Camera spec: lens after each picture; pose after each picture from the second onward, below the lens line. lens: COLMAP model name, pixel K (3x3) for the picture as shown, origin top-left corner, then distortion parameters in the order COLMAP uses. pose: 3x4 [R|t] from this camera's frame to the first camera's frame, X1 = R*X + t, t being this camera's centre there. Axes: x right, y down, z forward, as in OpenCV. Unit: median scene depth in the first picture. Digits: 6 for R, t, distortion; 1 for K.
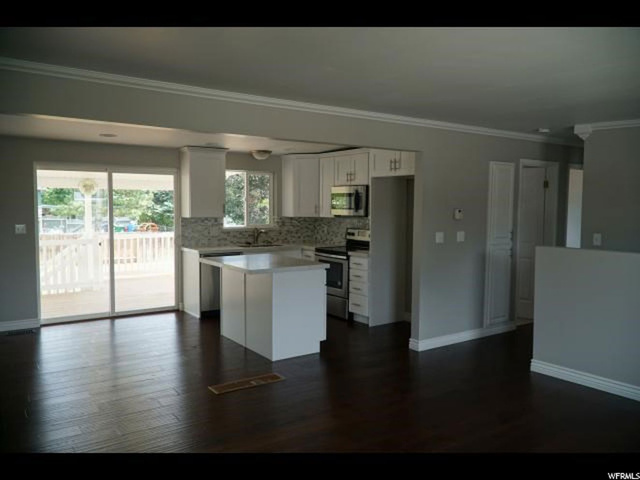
lens RADIAL K [[511.3, 0, 320.0], [0, 511.3, 240.0], [0, 0, 1]] dist [-0.013701, -0.002289]
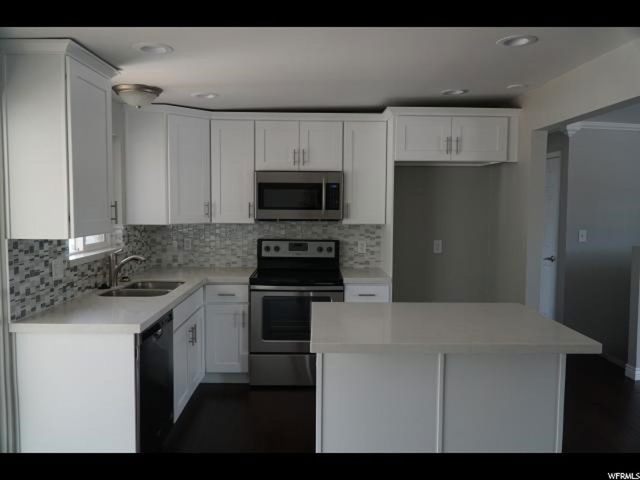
lens RADIAL K [[511.3, 0, 320.0], [0, 511.3, 240.0], [0, 0, 1]] dist [-0.013701, -0.002289]
pose [[0.560960, -0.063967, 0.825368, -0.420466], [0.054489, 0.997701, 0.040290, -0.044264], [-0.826048, 0.022372, 0.563156, 0.603417]]
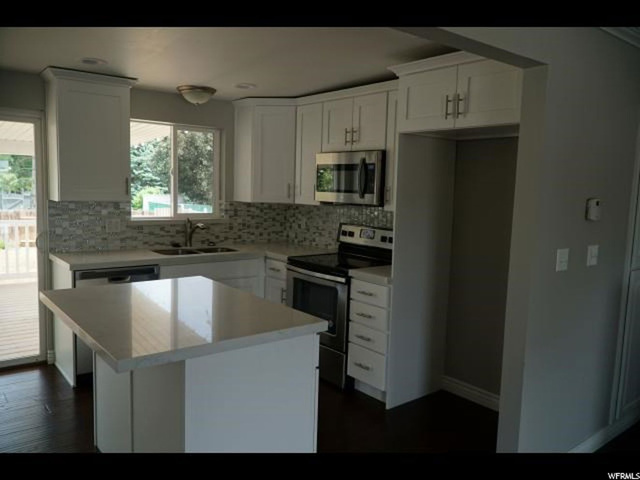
lens RADIAL K [[511.3, 0, 320.0], [0, 511.3, 240.0], [0, 0, 1]] dist [-0.013701, -0.002289]
pose [[0.997417, 0.016390, 0.069930, -0.013501], [-0.019075, 0.999099, 0.037906, -0.026433], [-0.069246, -0.039142, 0.996831, 0.404688]]
